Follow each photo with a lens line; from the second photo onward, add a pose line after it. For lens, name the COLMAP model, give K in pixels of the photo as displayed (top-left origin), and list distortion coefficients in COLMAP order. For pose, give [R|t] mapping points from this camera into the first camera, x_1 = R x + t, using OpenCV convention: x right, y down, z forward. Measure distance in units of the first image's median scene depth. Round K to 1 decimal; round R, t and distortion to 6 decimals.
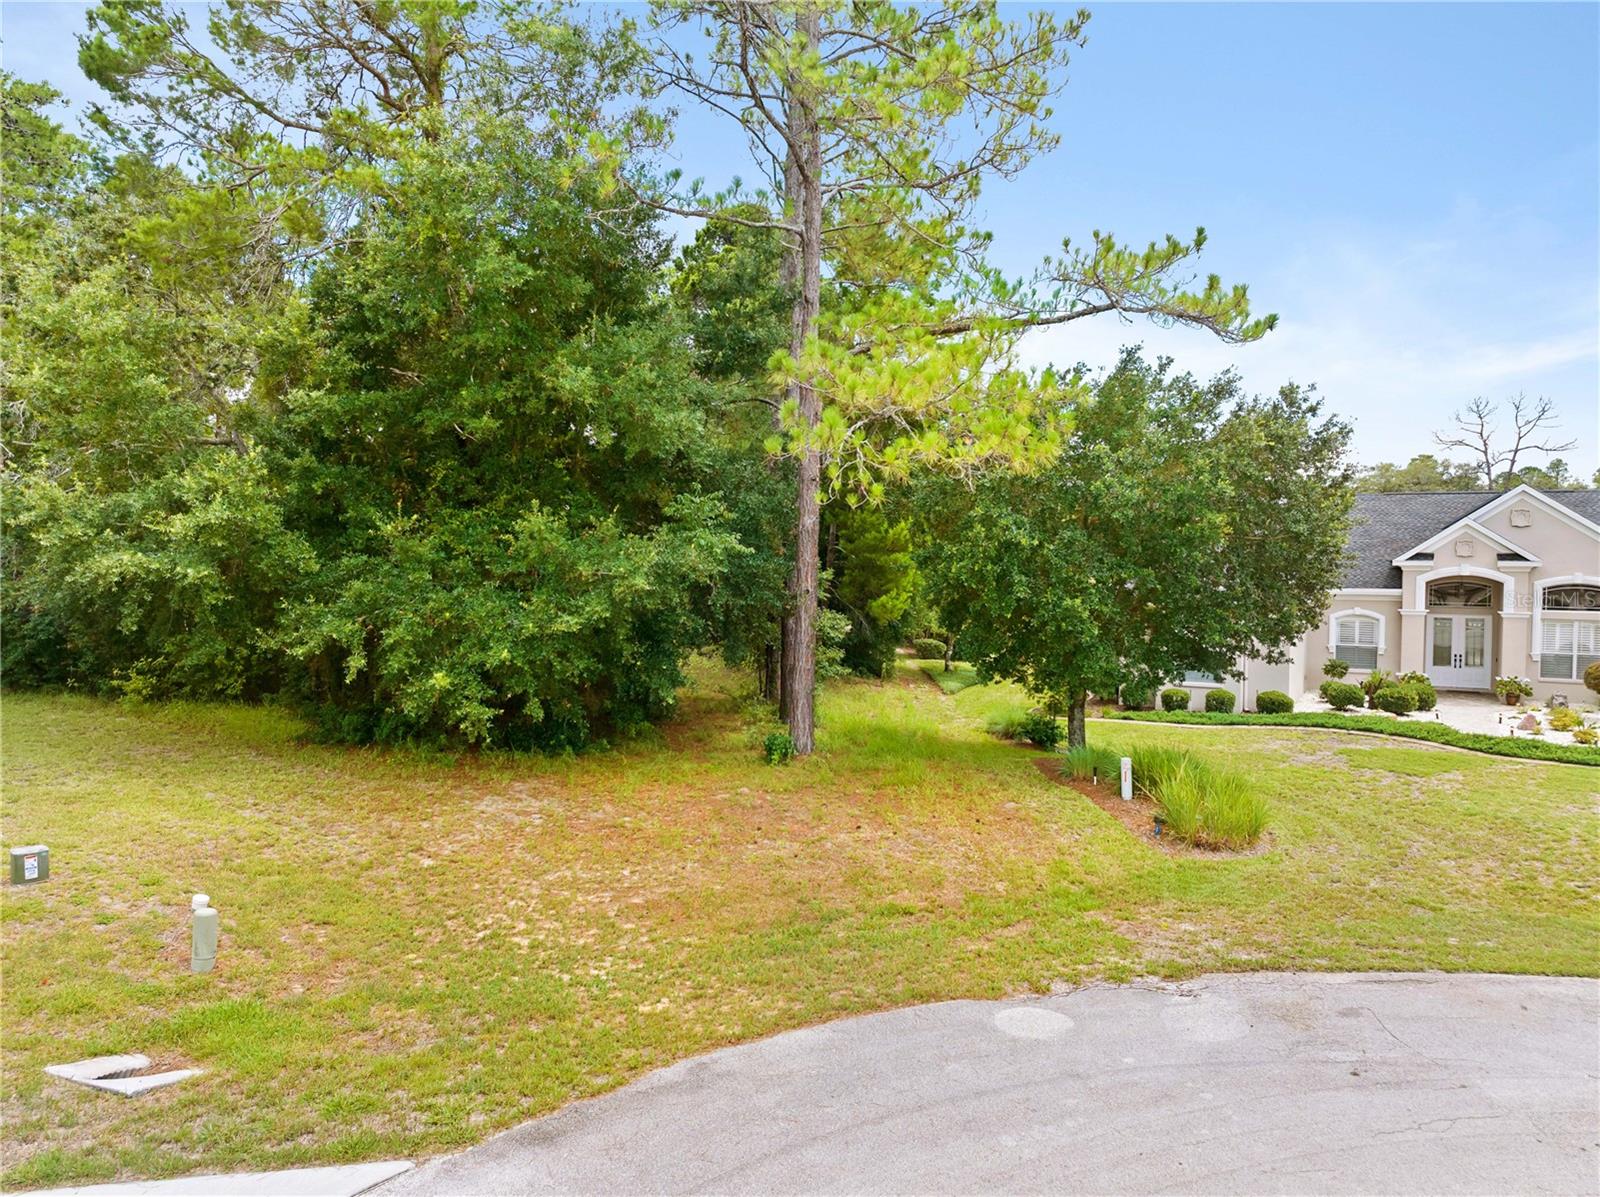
lens RADIAL K [[1129.6, 0, 800.0], [0, 1129.6, 598.5], [0, 0, 1]] dist [-0.052776, 0.019292]
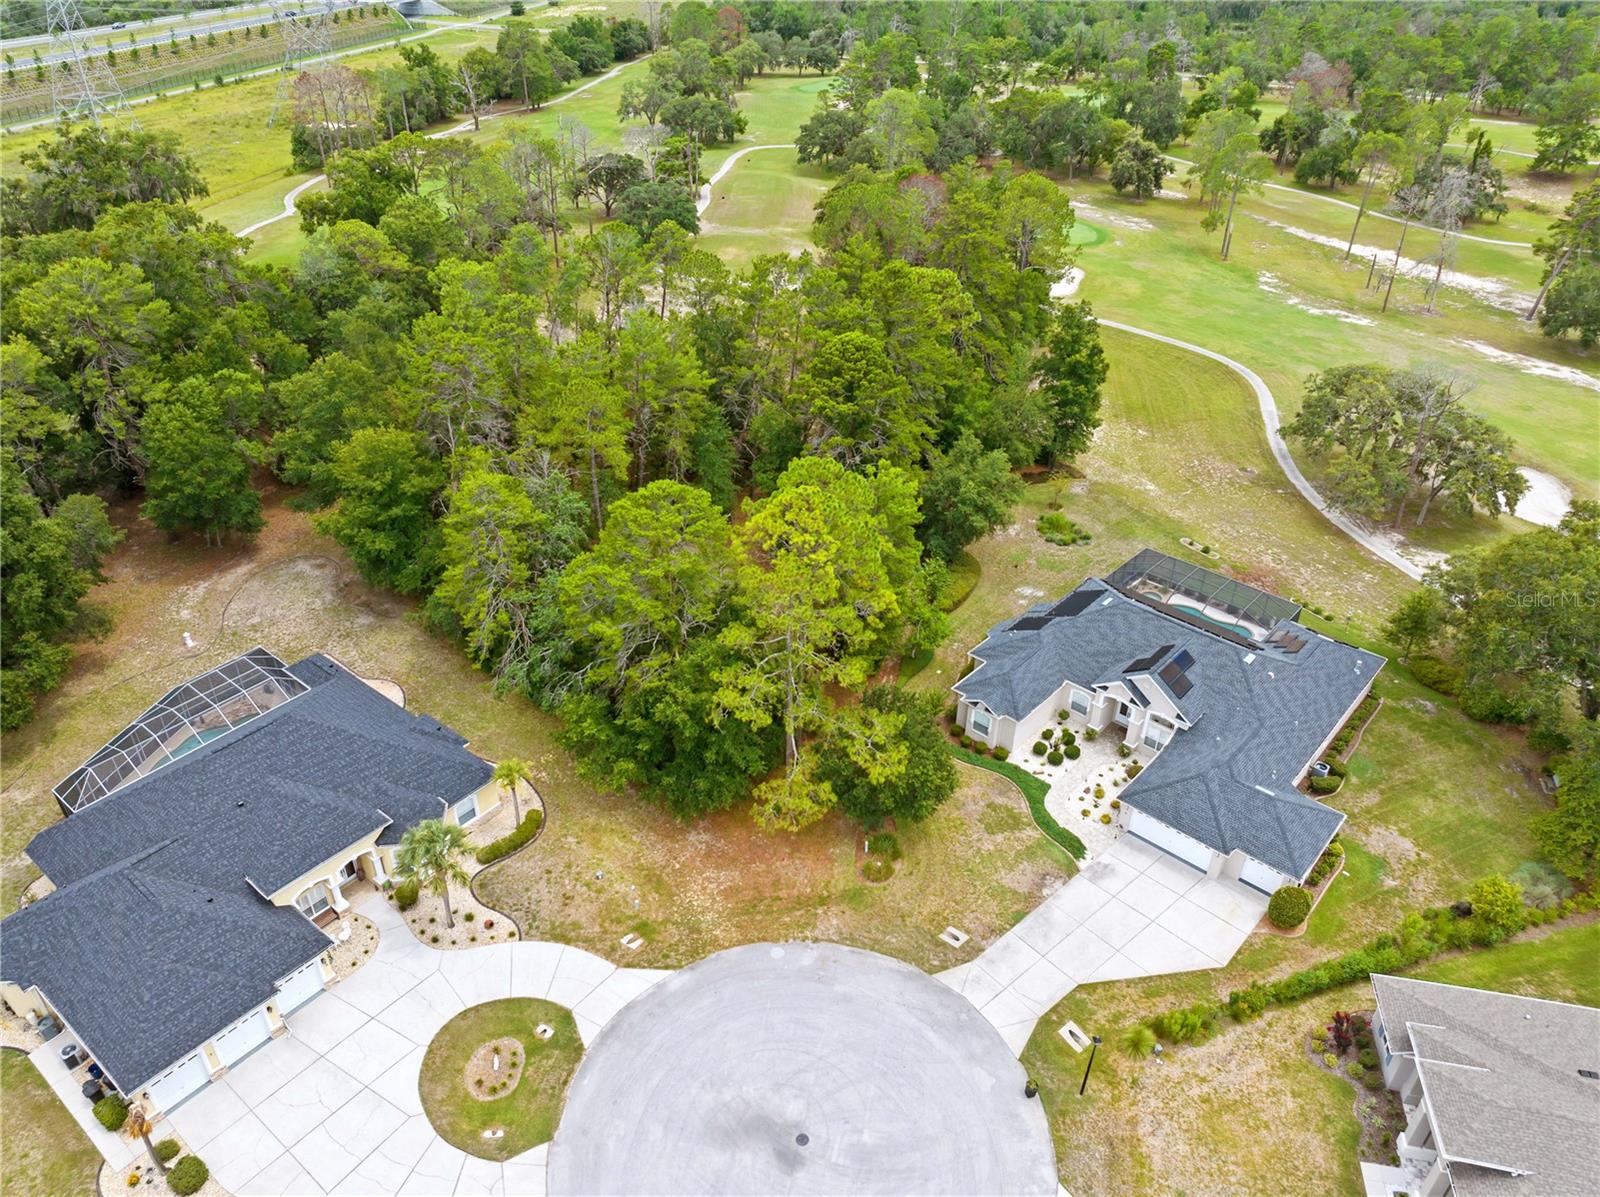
lens RADIAL K [[1125.7, 0, 800.0], [0, 1125.7, 598.5], [0, 0, 1]] dist [-0.033824, -0.013802]
pose [[0.972311, 0.131958, -0.192870, 0.737040], [-0.017267, 0.863629, 0.503831, -2.532839], [0.233053, -0.486550, 0.841995, -1.814532]]
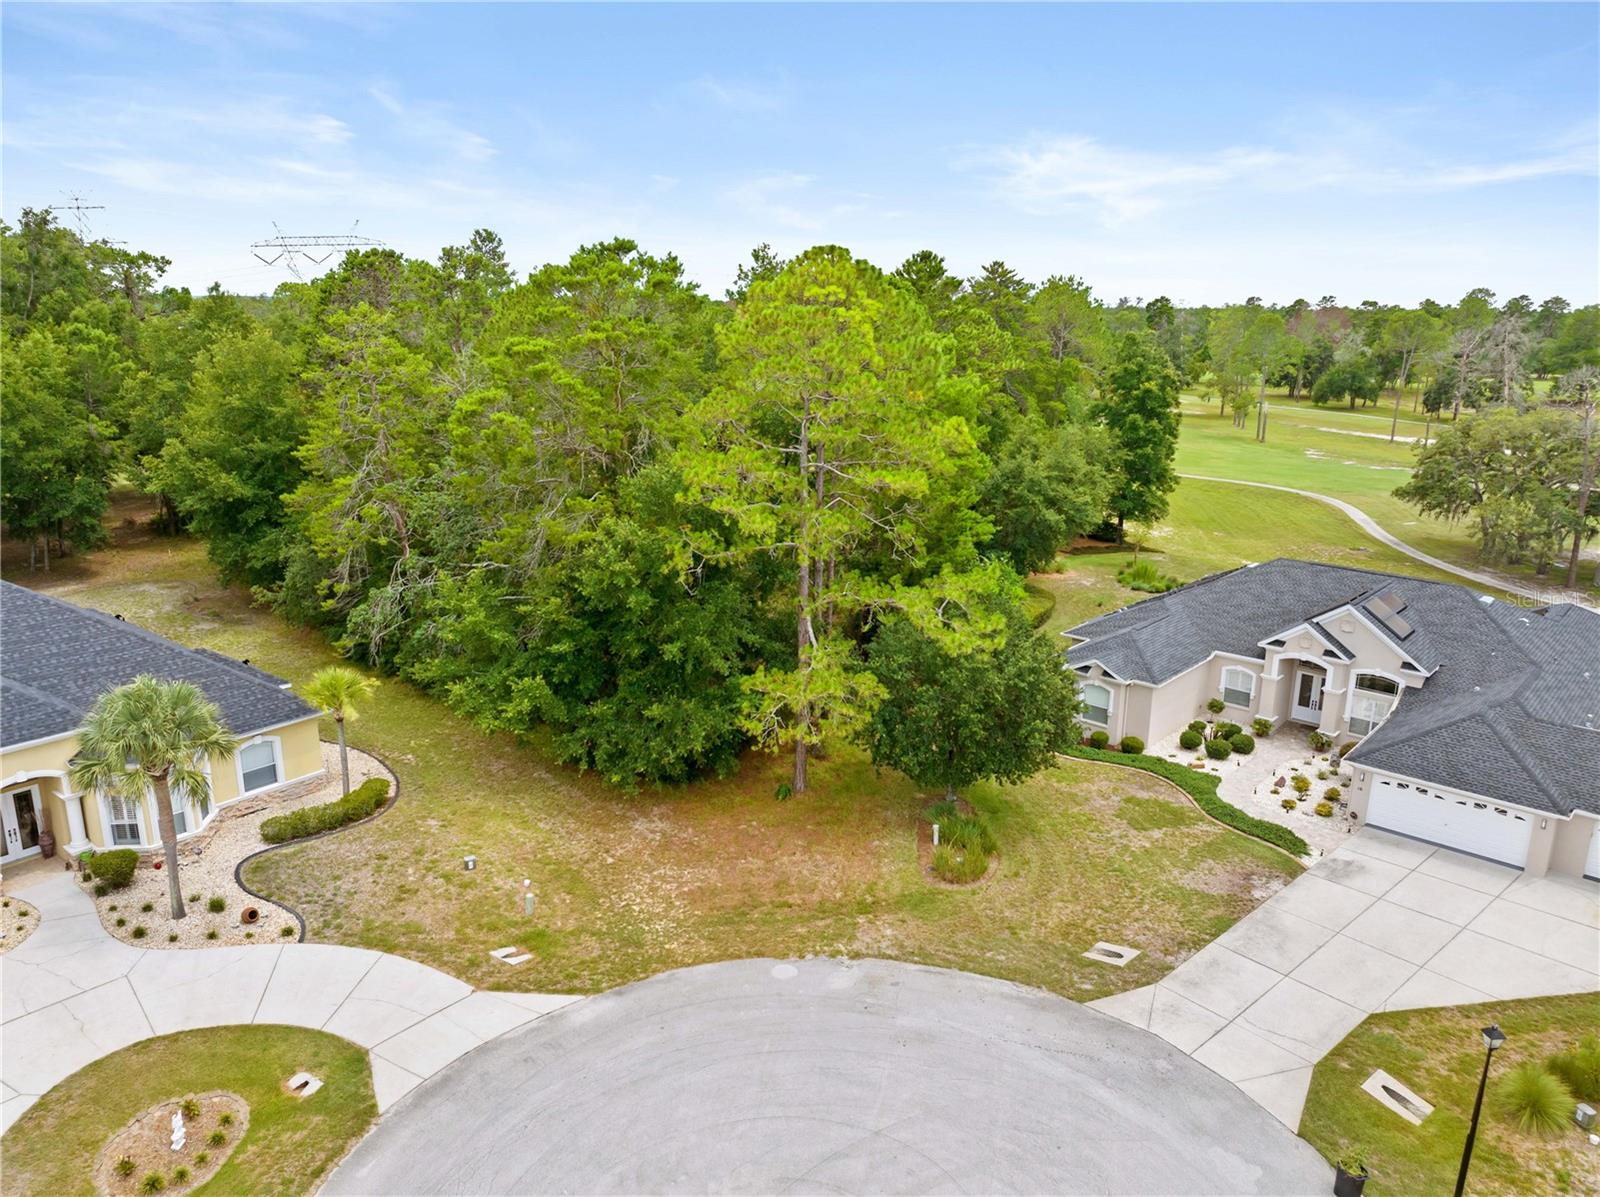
lens RADIAL K [[1129.6, 0, 800.0], [0, 1129.6, 598.5], [0, 0, 1]] dist [-0.052776, 0.019292]
pose [[0.972297, 0.063283, -0.225020, 0.537333], [-0.014049, 0.976736, 0.213985, -0.776676], [0.233327, -0.204895, 0.950566, -1.030839]]
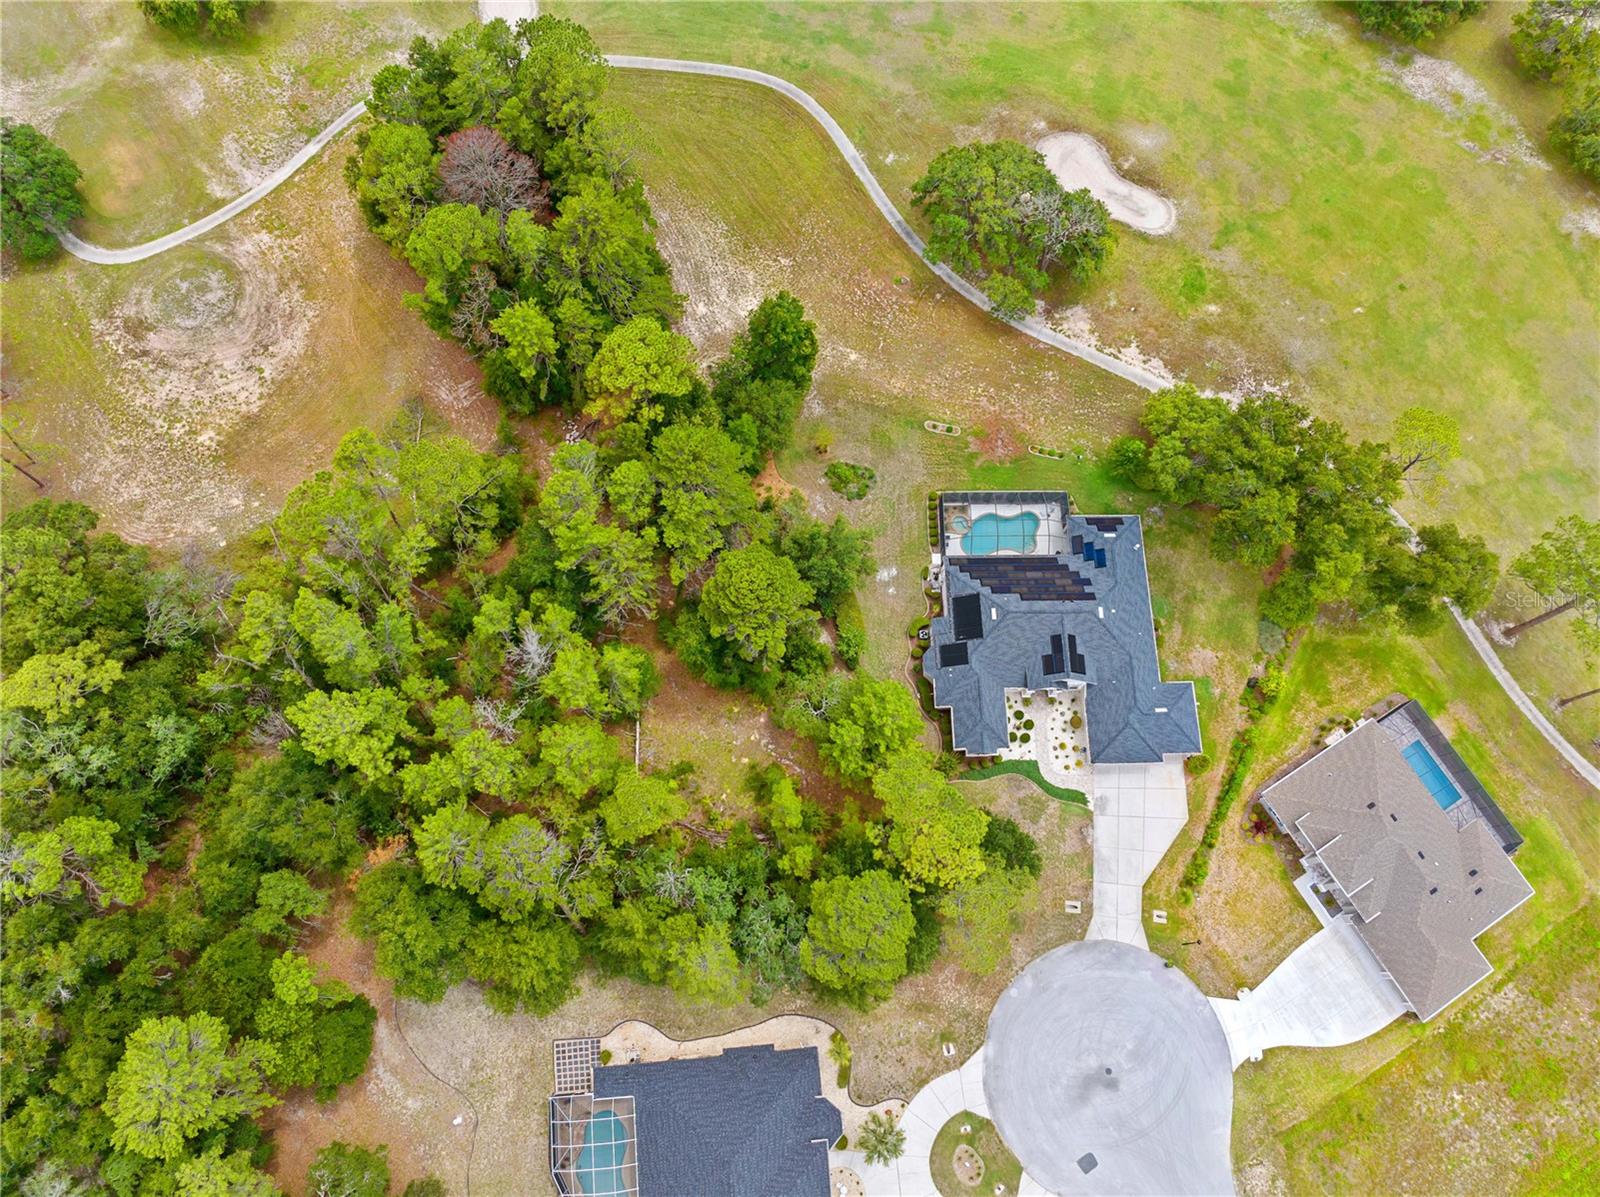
lens RADIAL K [[1125.7, 0, 800.0], [0, 1125.7, 598.5], [0, 0, 1]] dist [-0.033824, -0.013802]
pose [[0.868184, -0.462629, 0.179531, -0.982992], [-0.010138, 0.345171, 0.938485, -6.203240], [-0.496139, -0.816598, 0.294982, 1.151685]]
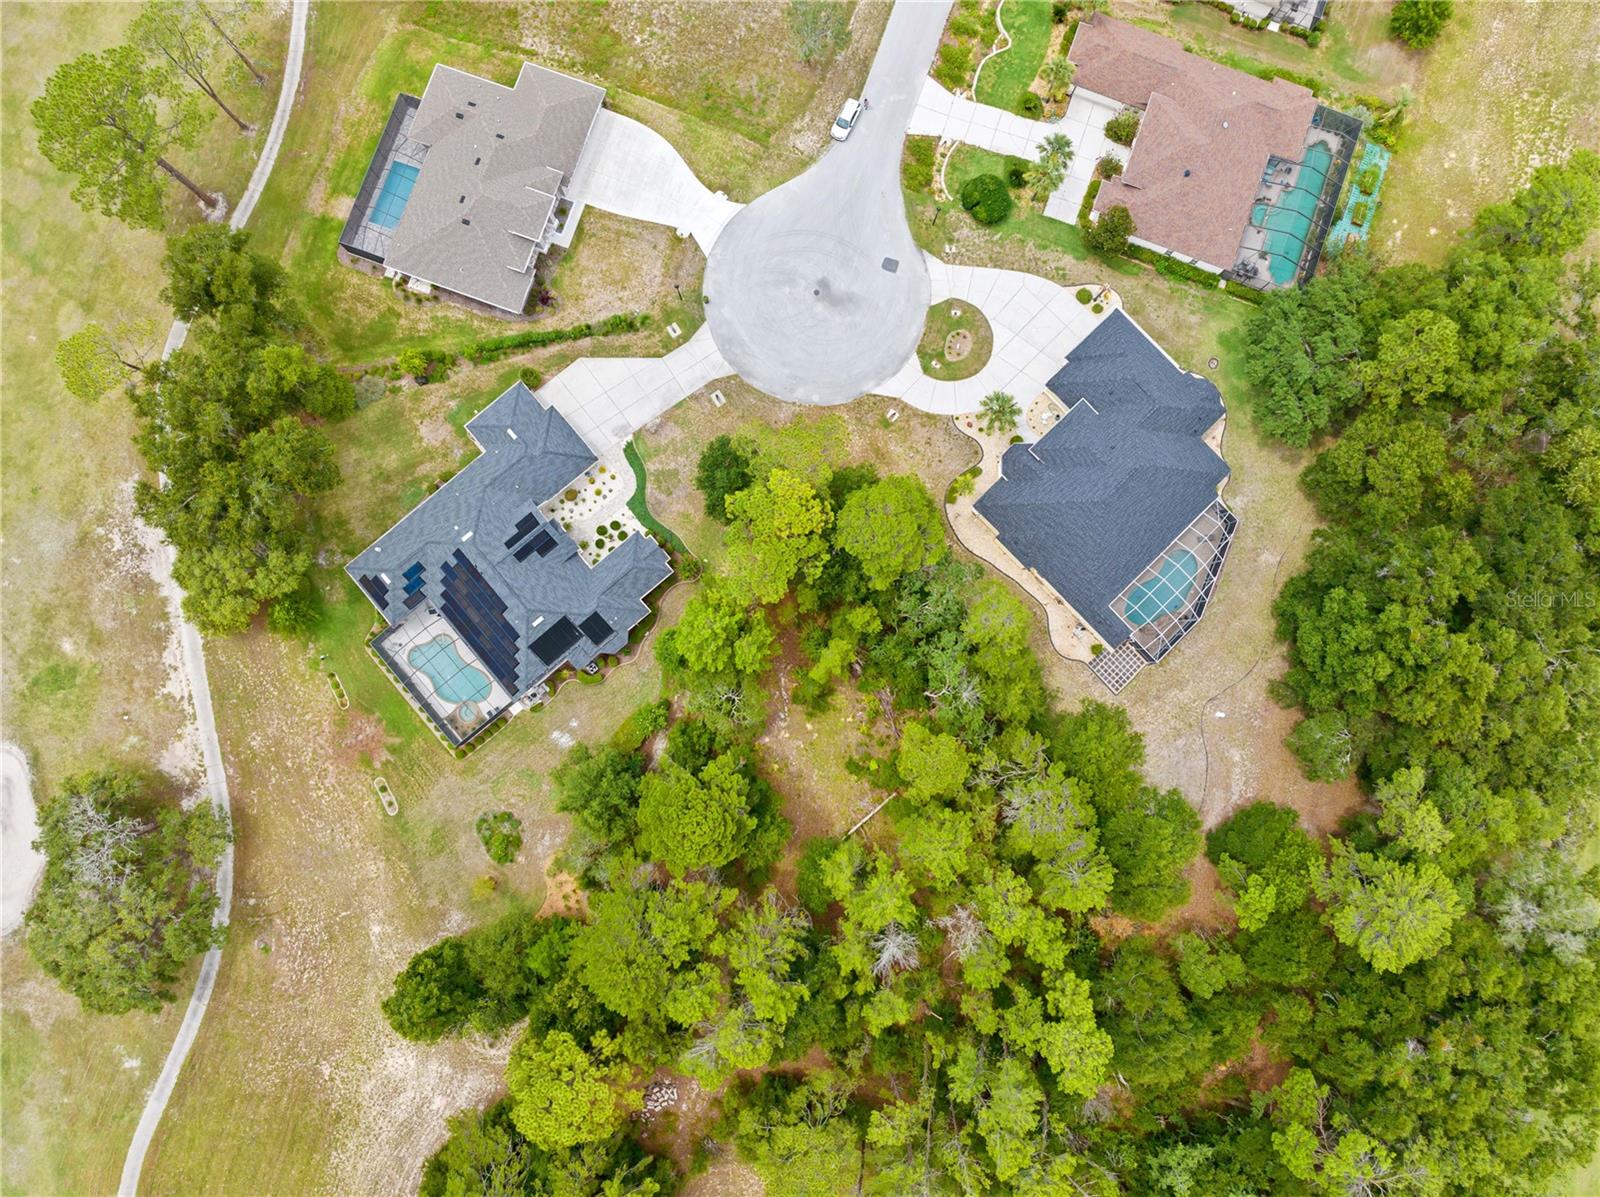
lens RADIAL K [[1118.1, 0, 797.7], [0, 1118.1, 592.3], [0, 0, 1]] dist [-0.014020, -0.056938]
pose [[-0.931776, -0.363020, 0.003237, -0.212967], [-0.008452, 0.030607, 0.999496, -6.353408], [-0.362936, 0.931279, -0.031587, 1.944515]]
